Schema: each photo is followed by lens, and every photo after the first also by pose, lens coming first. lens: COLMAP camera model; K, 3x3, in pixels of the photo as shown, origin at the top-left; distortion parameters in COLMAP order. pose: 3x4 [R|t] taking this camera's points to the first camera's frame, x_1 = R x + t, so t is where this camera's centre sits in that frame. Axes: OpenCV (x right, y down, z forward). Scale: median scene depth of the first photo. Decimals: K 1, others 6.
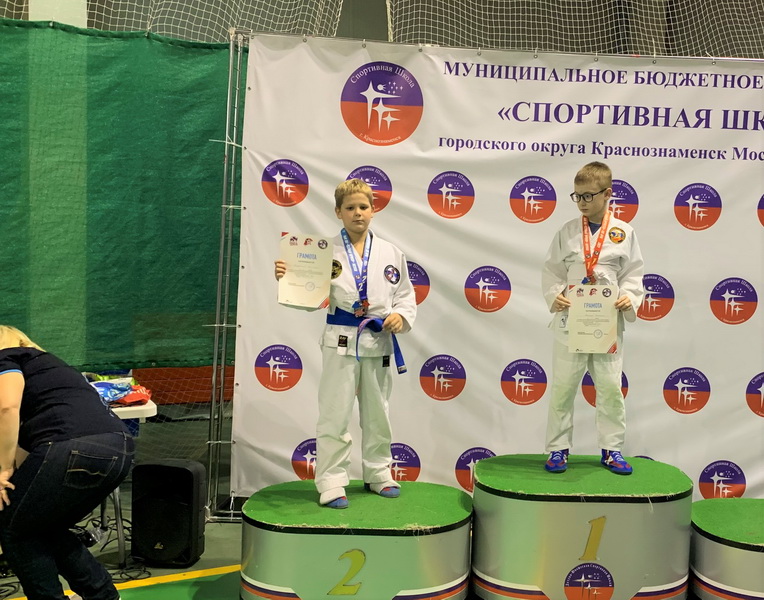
lens RADIAL K [[751.0, 0, 427.2], [0, 751.0, 304.7], [0, 0, 1]] dist [-0.005921, 0.000000]
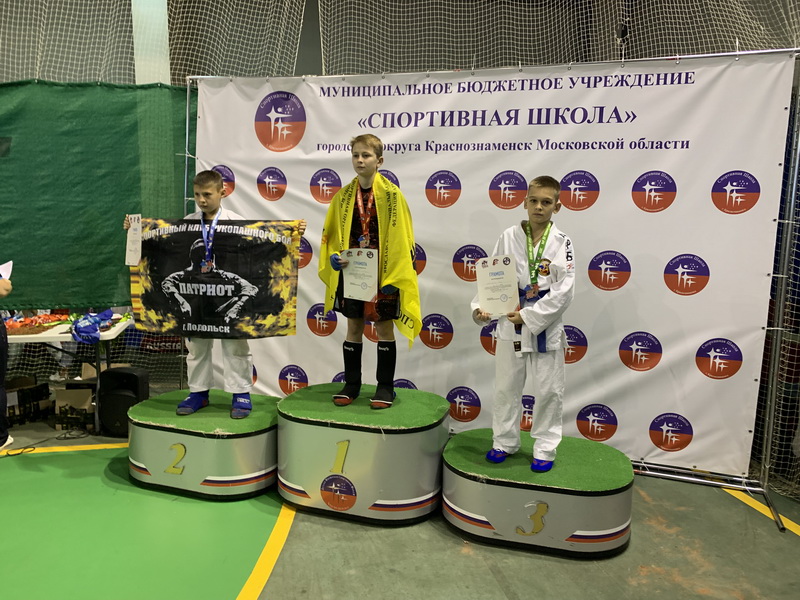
lens RADIAL K [[619.7, 0, 399.6], [0, 619.7, 300.2], [0, 0, 1]] dist [-0.005220, -0.002468]
pose [[0.947814, 0.029000, -0.317502, 0.520912], [-0.020603, 0.999344, 0.029773, 0.024180], [0.318157, -0.021678, 0.947790, -0.022856]]
